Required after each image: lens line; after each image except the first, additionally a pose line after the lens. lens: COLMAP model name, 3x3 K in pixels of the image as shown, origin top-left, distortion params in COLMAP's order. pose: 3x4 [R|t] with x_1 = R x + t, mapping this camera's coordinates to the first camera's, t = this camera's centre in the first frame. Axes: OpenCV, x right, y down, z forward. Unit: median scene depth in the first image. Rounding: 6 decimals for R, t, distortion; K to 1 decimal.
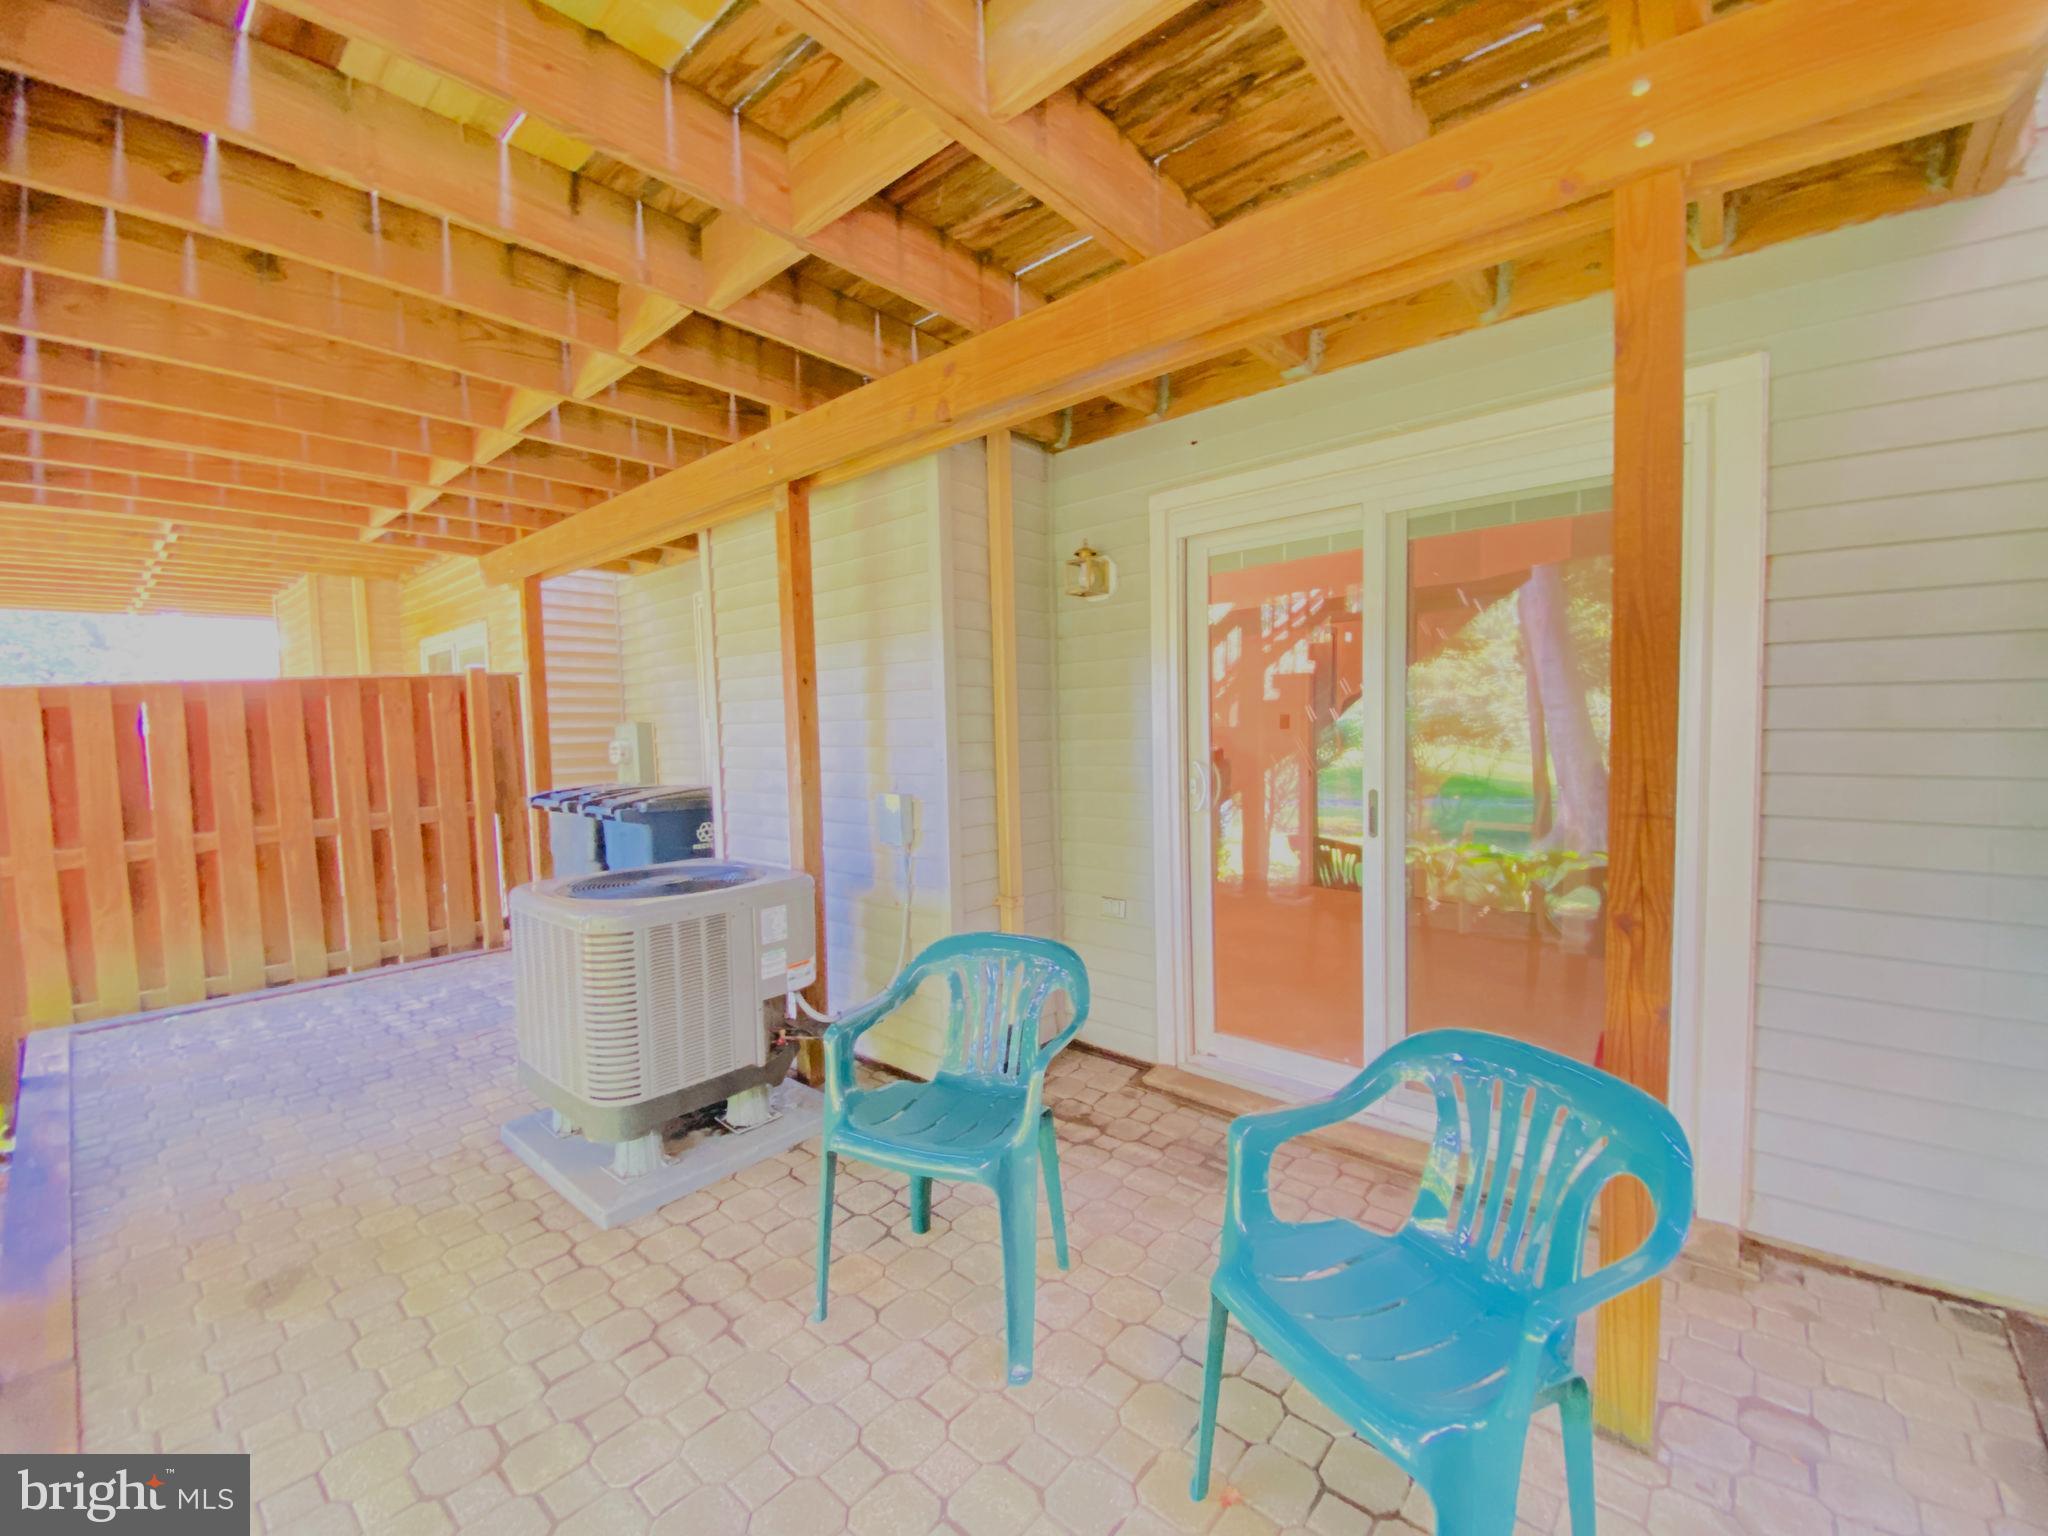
lens RADIAL K [[839.9, 0, 1019.1], [0, 839.9, 774.1], [0, 0, 1]] dist [-0.000668, -0.000437]
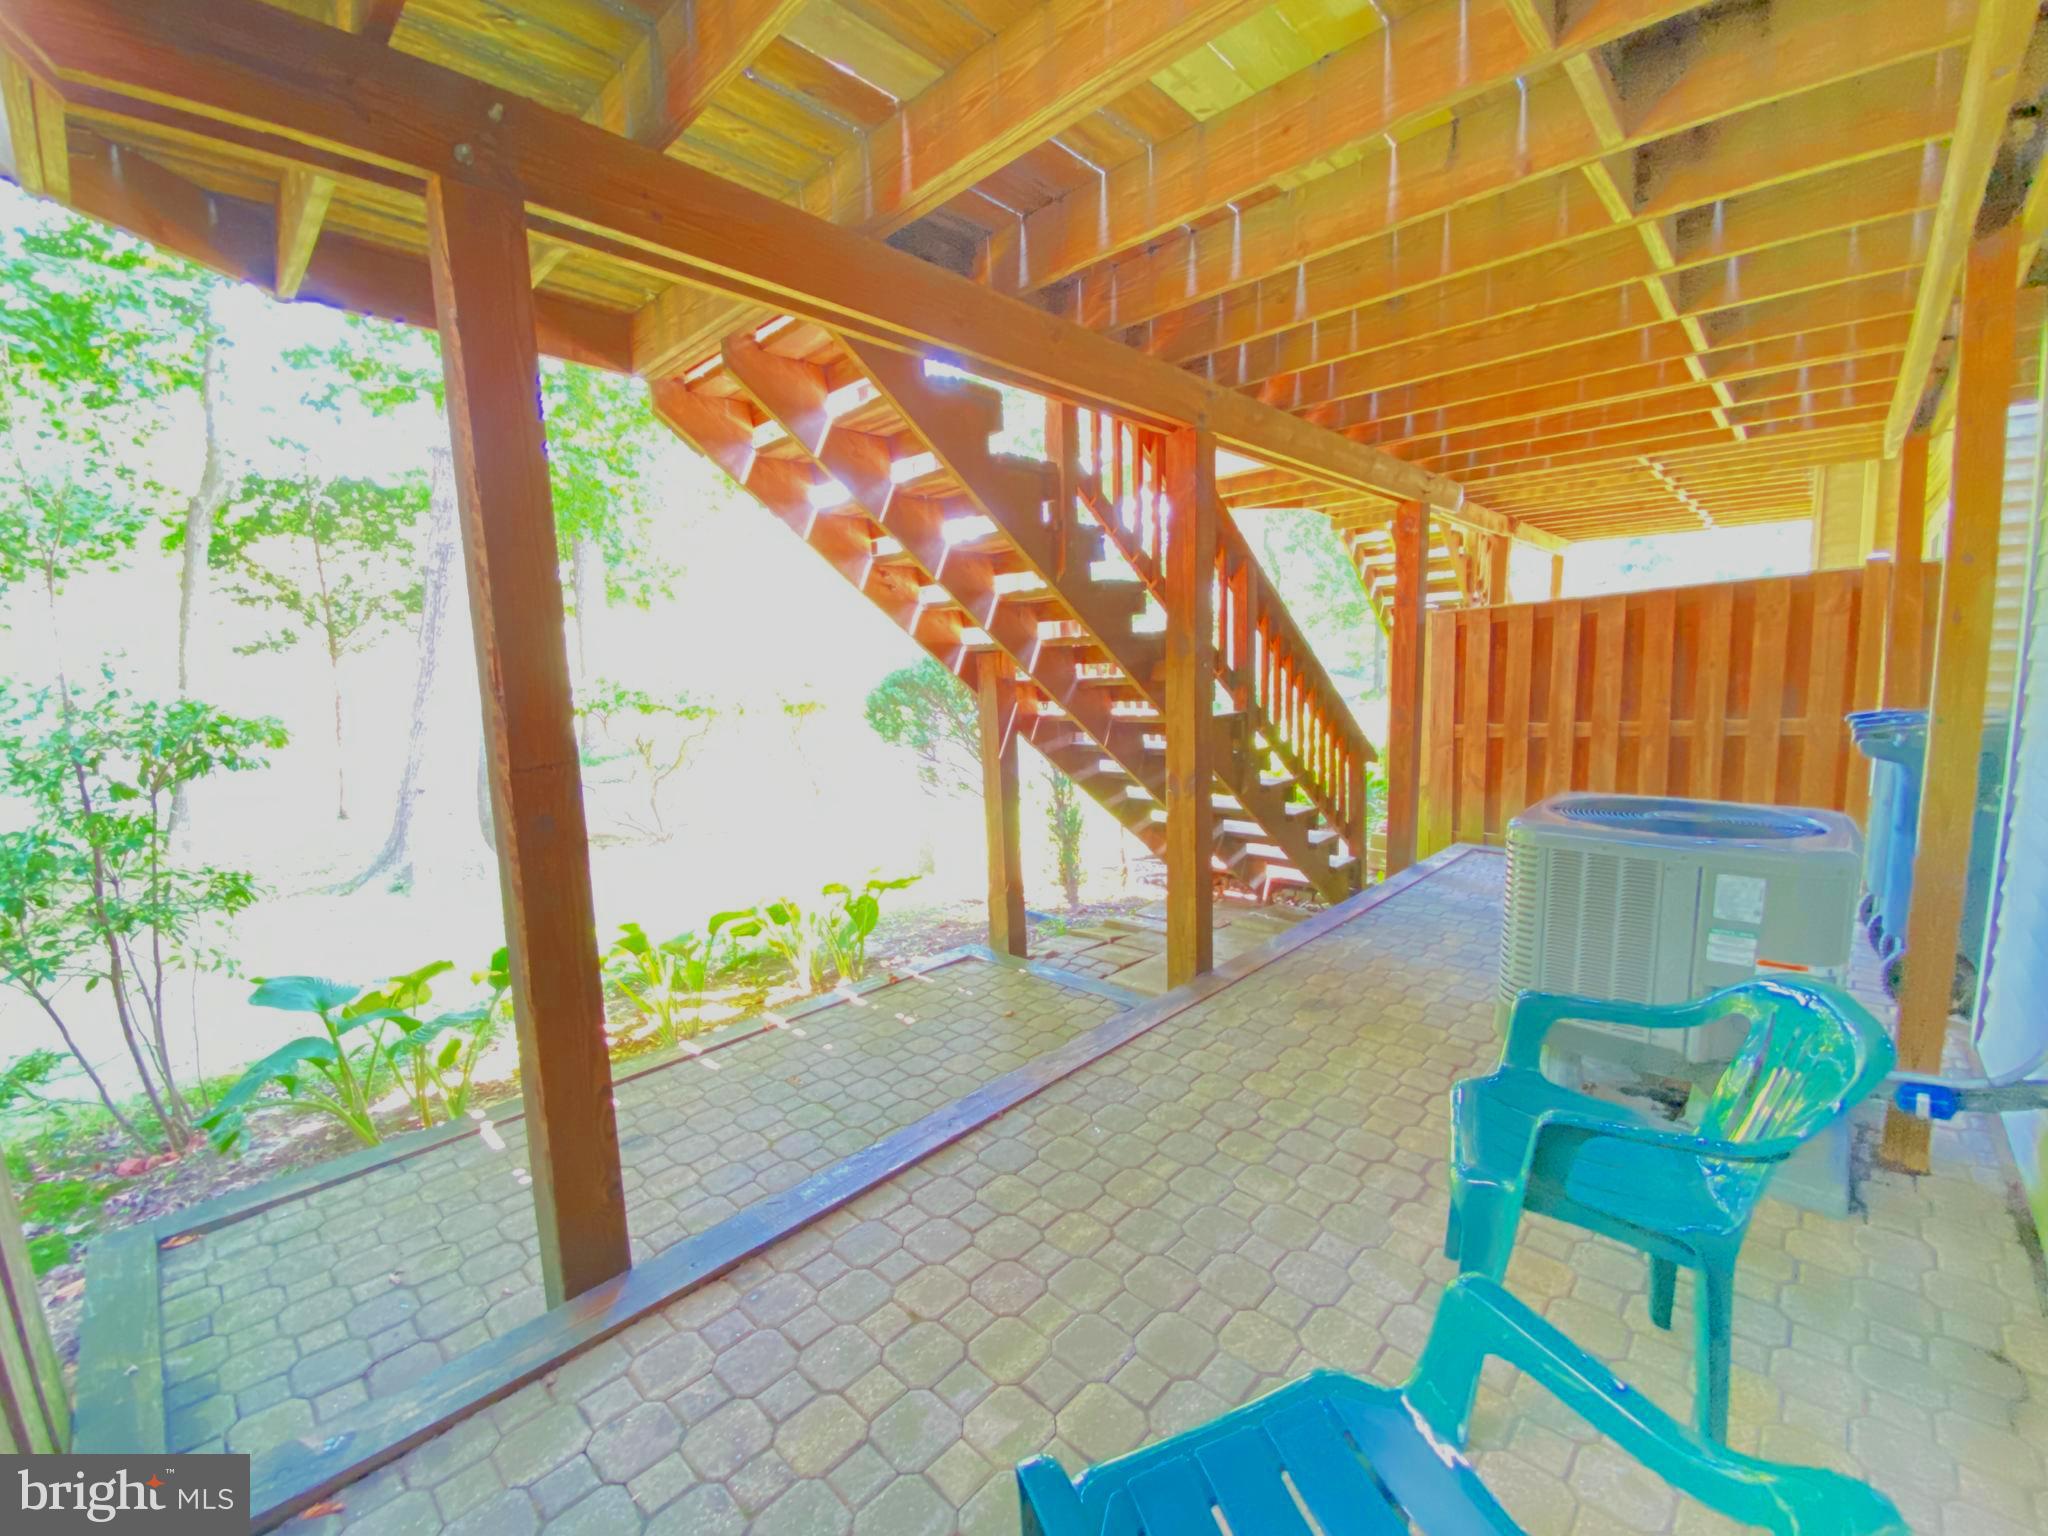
lens RADIAL K [[839.9, 0, 1019.1], [0, 839.9, 774.1], [0, 0, 1]] dist [-0.000668, -0.000437]
pose [[-0.001884, 0.150831, -0.988558, 0.252081], [-0.025221, 0.988238, 0.150830, -0.018525], [0.999680, 0.025217, 0.001943, 0.176326]]
